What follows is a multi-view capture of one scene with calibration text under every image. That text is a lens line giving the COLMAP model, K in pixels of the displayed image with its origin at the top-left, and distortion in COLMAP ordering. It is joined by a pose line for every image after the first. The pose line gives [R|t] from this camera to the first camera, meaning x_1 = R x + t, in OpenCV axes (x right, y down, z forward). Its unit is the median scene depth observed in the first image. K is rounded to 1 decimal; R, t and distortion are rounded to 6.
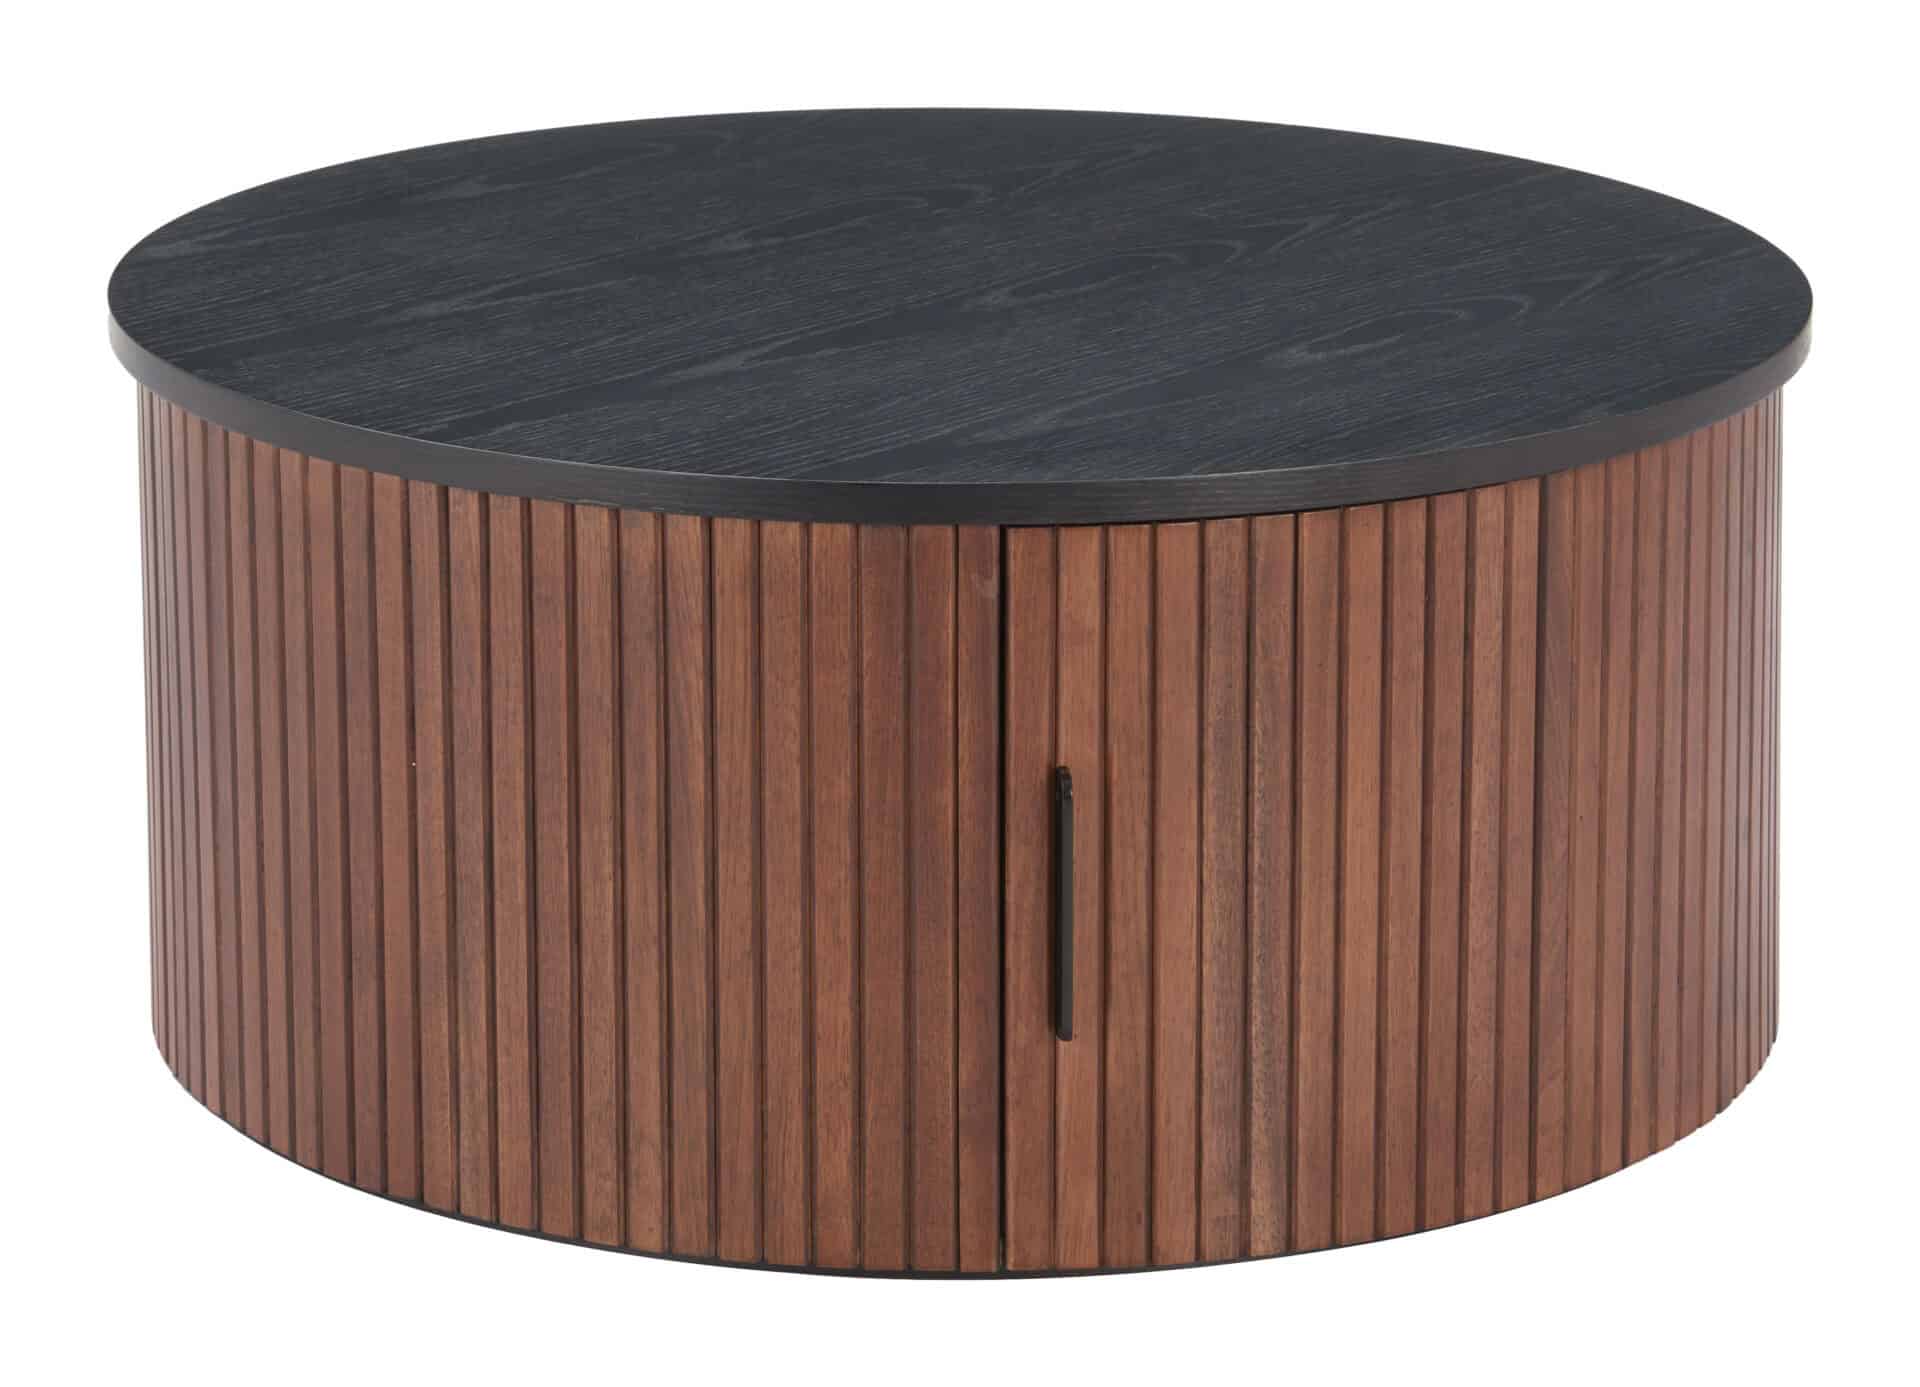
lens RADIAL K [[7602.2, 0, 960.0], [0, 7602.2, 694.2], [0, 0, 1]] dist [-0.459044, 0.000000]
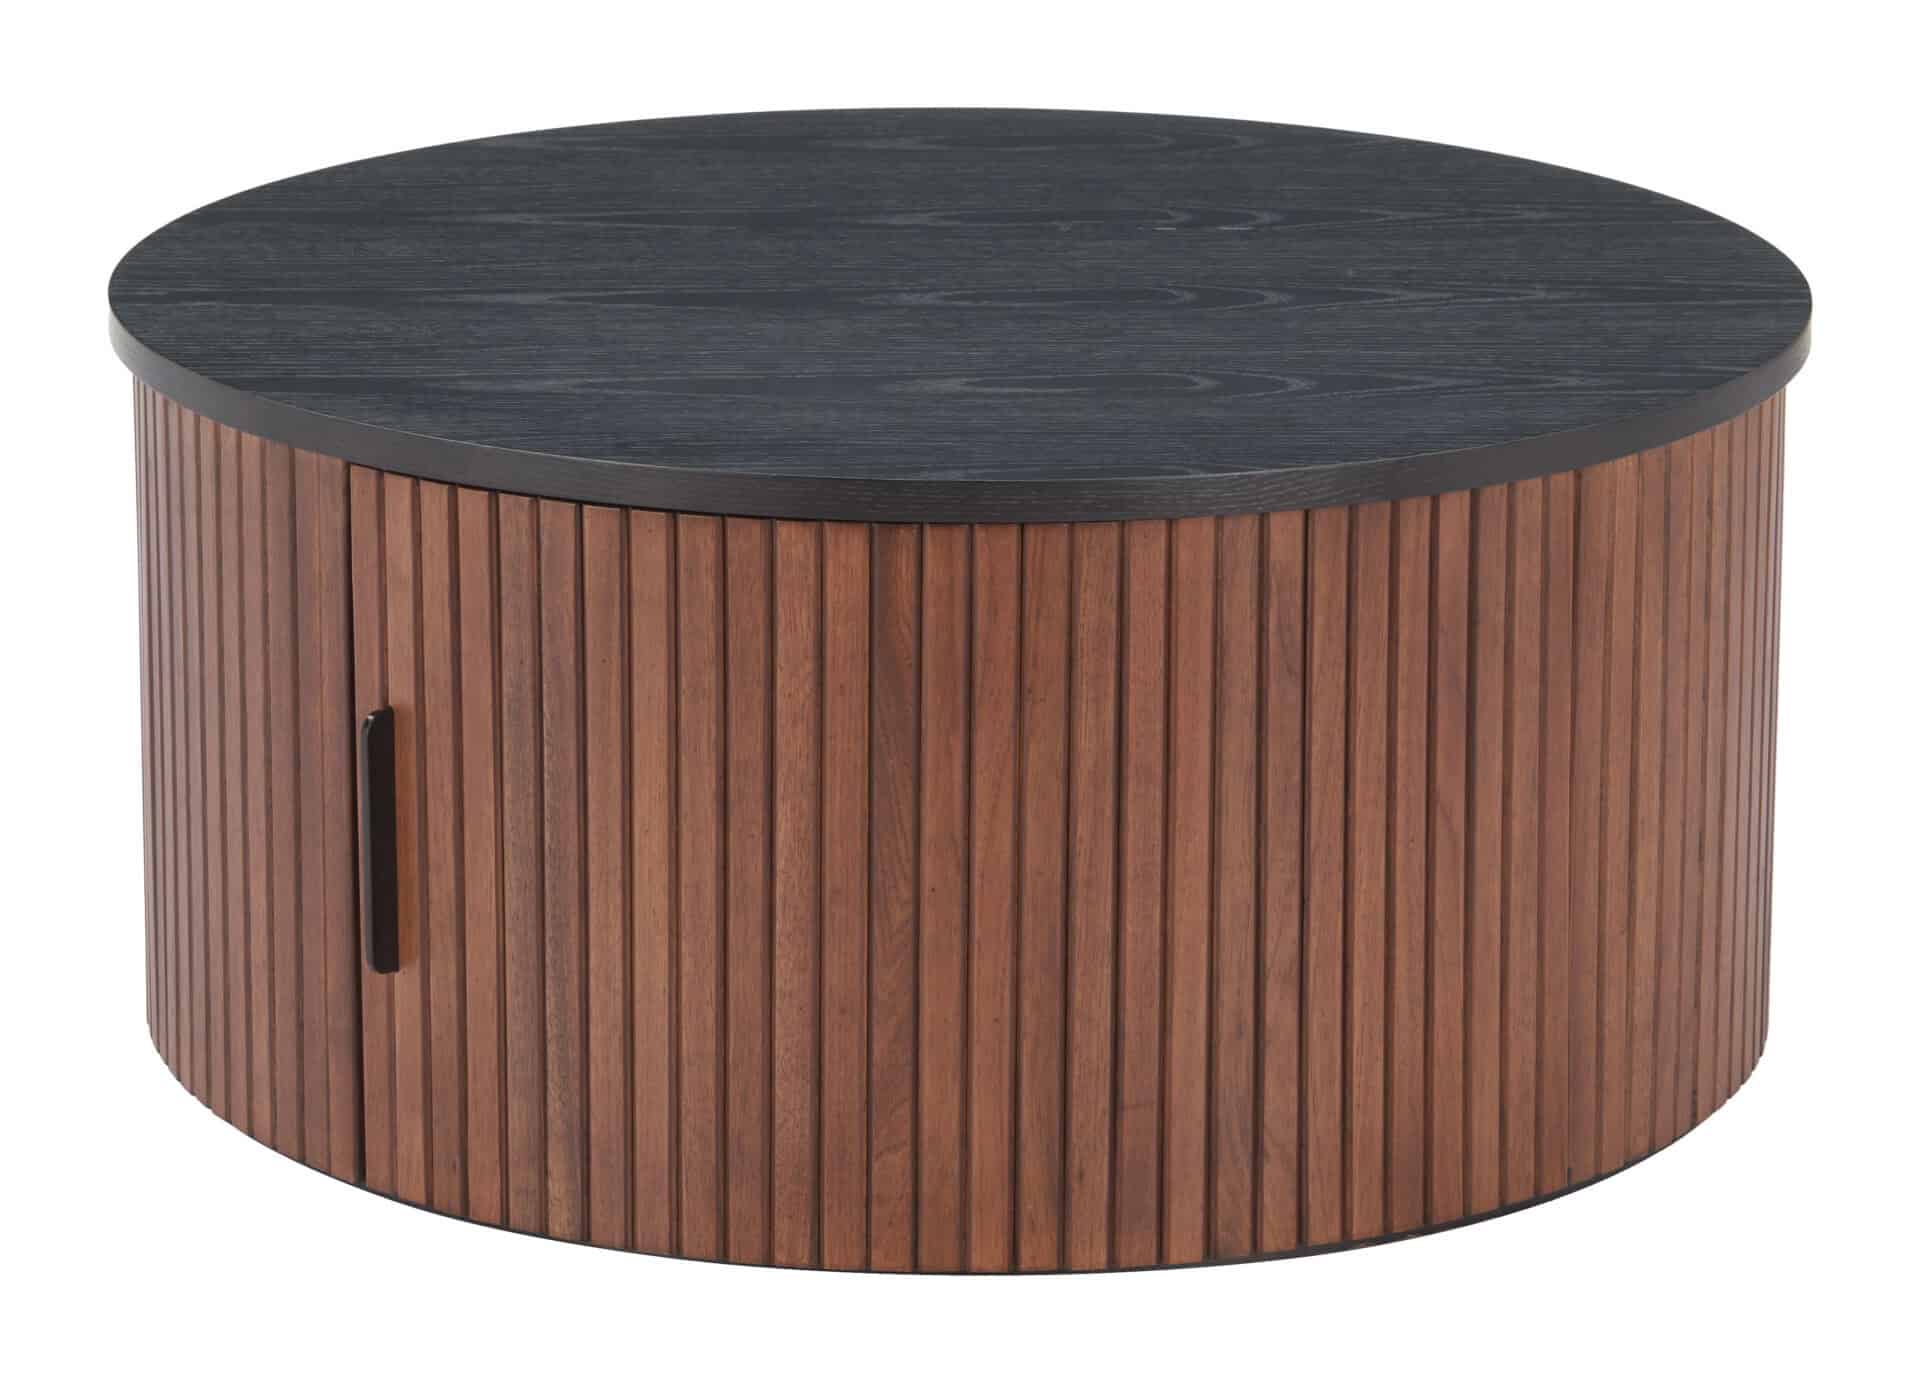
lens RADIAL K [[7602.2, 0, 959.1], [0, 7602.2, 692.1], [0, 0, 1]] dist [-0.459044, 0.000000]
pose [[0.700499, 0.196776, -0.685988, 0.757989], [-0.199064, 0.976959, 0.076967, -0.085122], [0.685328, 0.082640, 0.723531, 0.305905]]
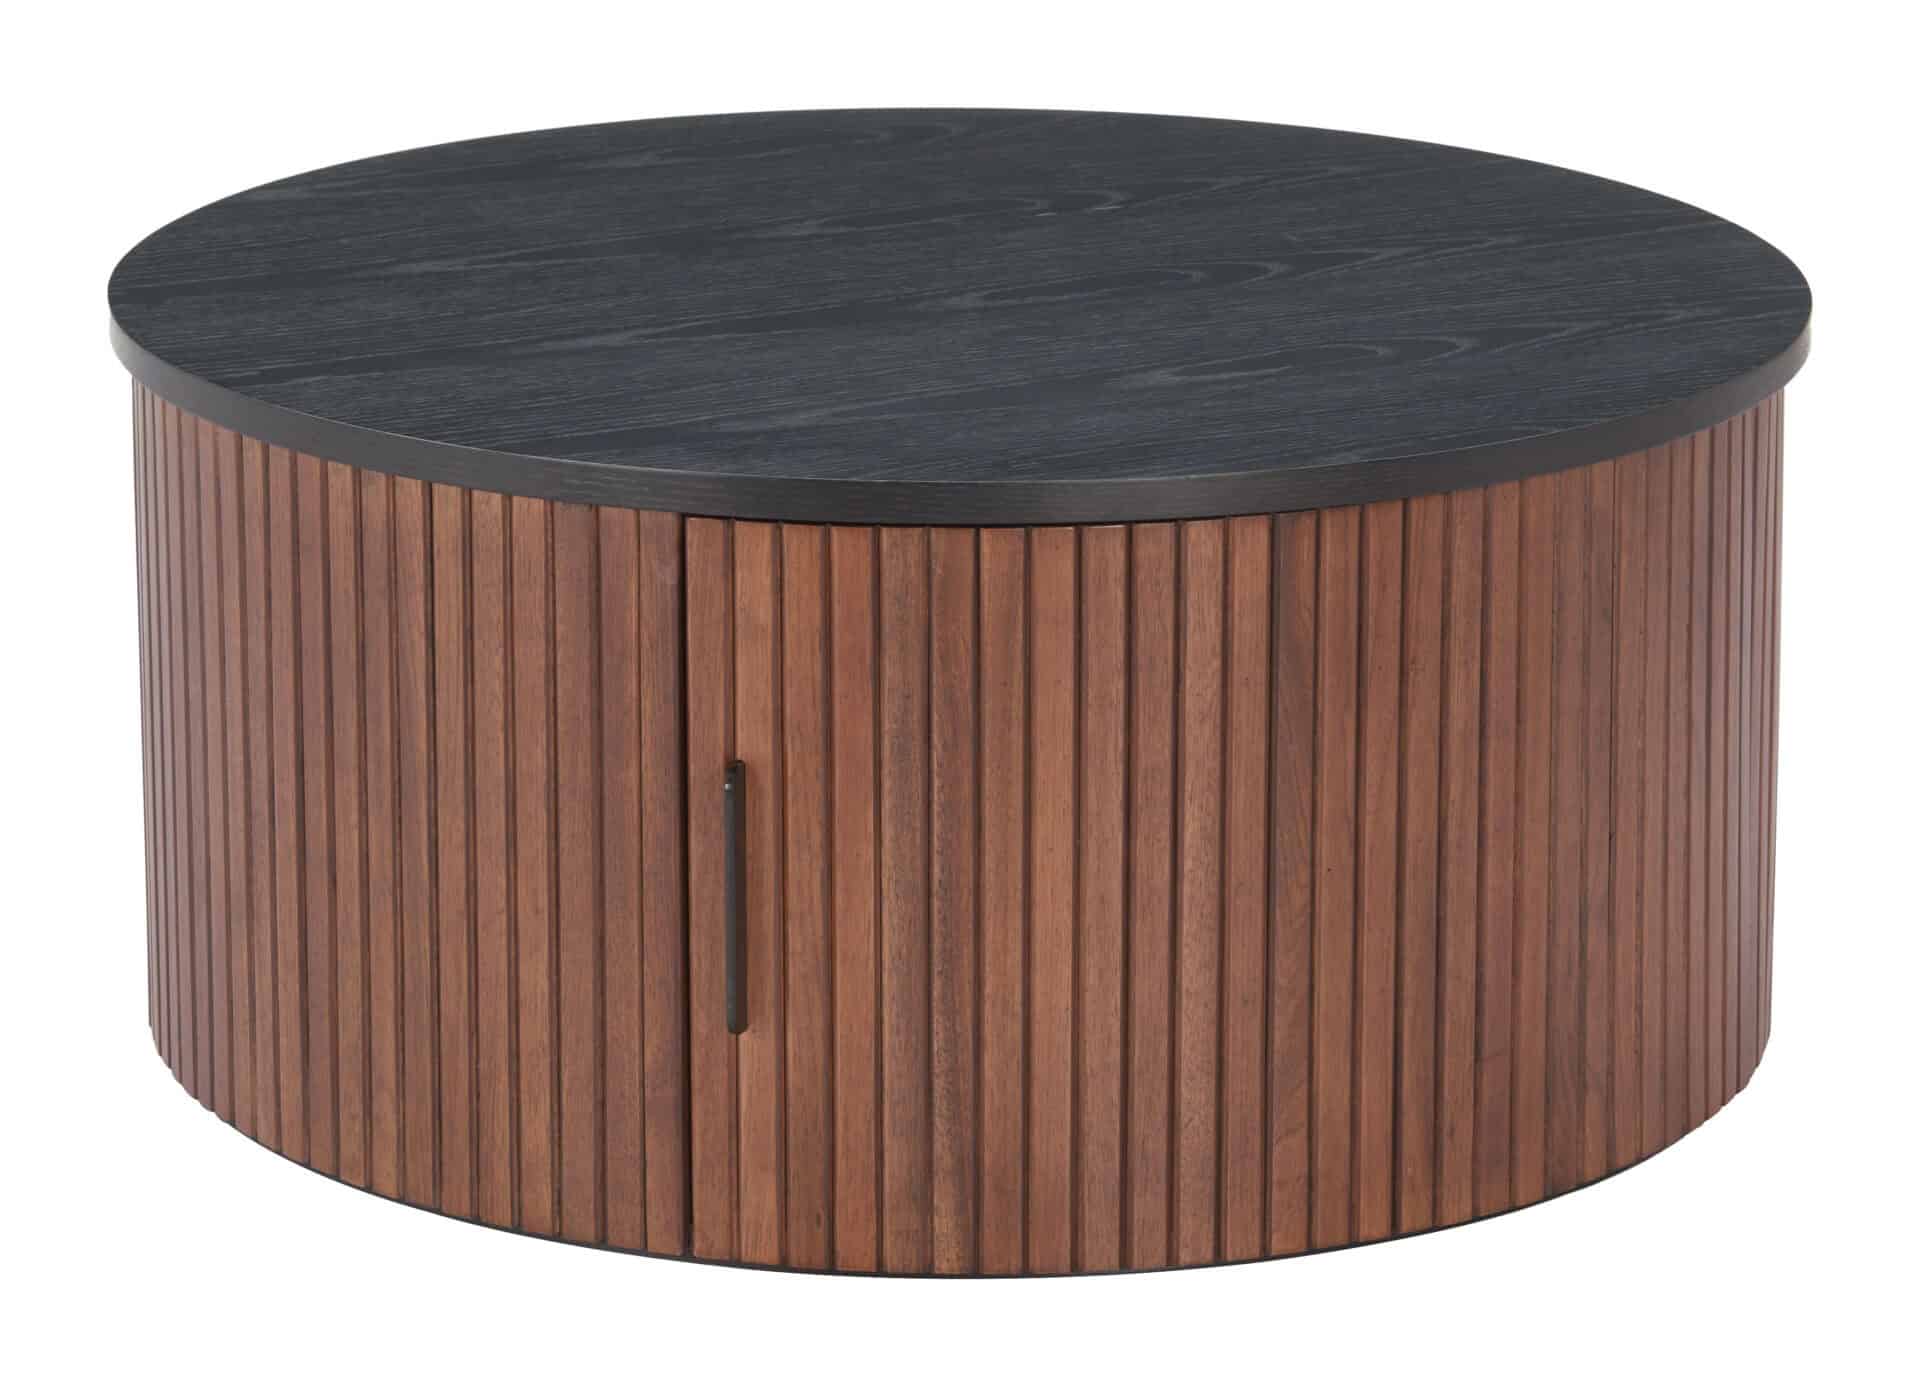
lens RADIAL K [[7602.2, 0, 963.8], [0, 7602.2, 692.4], [0, 0, 1]] dist [-0.459044, 0.000000]
pose [[0.938509, 0.095070, -0.331908, 0.367167], [-0.095776, 0.995301, 0.014268, -0.016168], [0.331705, 0.018398, 0.943204, 0.063710]]
